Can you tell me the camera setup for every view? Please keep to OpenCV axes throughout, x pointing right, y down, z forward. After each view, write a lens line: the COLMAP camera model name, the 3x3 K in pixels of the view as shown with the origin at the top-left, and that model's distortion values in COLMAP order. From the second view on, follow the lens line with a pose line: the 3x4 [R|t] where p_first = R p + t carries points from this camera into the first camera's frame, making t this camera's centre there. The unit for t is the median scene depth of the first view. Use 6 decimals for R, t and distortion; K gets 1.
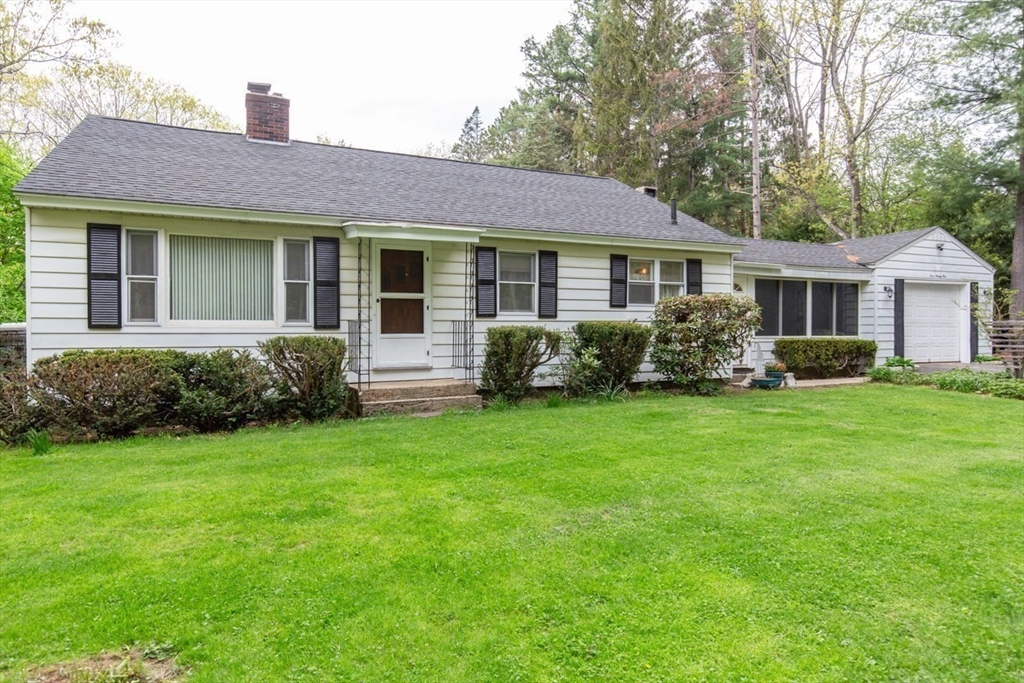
lens RADIAL K [[543.8, 0, 511.9], [0, 543.8, 315.5], [0, 0, 1]] dist [-0.001266, -0.000819]
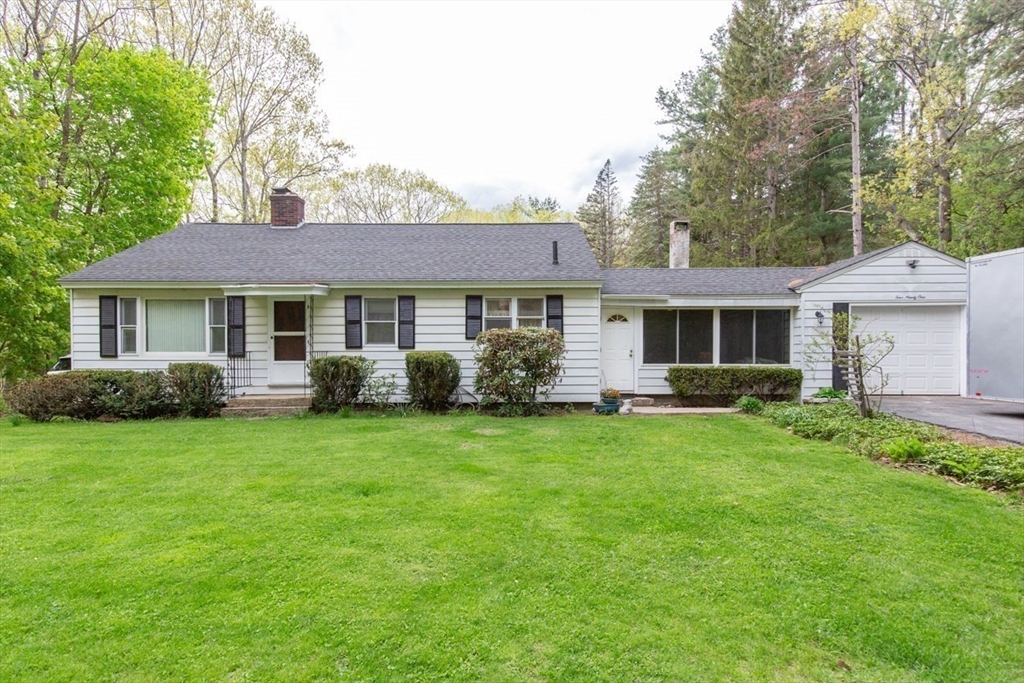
lens RADIAL K [[462.8, 0, 512.0], [0, 462.8, 341.5], [0, 0, 1]] dist [0.002154, 0.000148]
pose [[0.927680, -0.008132, -0.373288, 0.657913], [0.009064, 0.999959, 0.000743, -0.010206], [0.373266, -0.004073, 0.927715, 0.087426]]
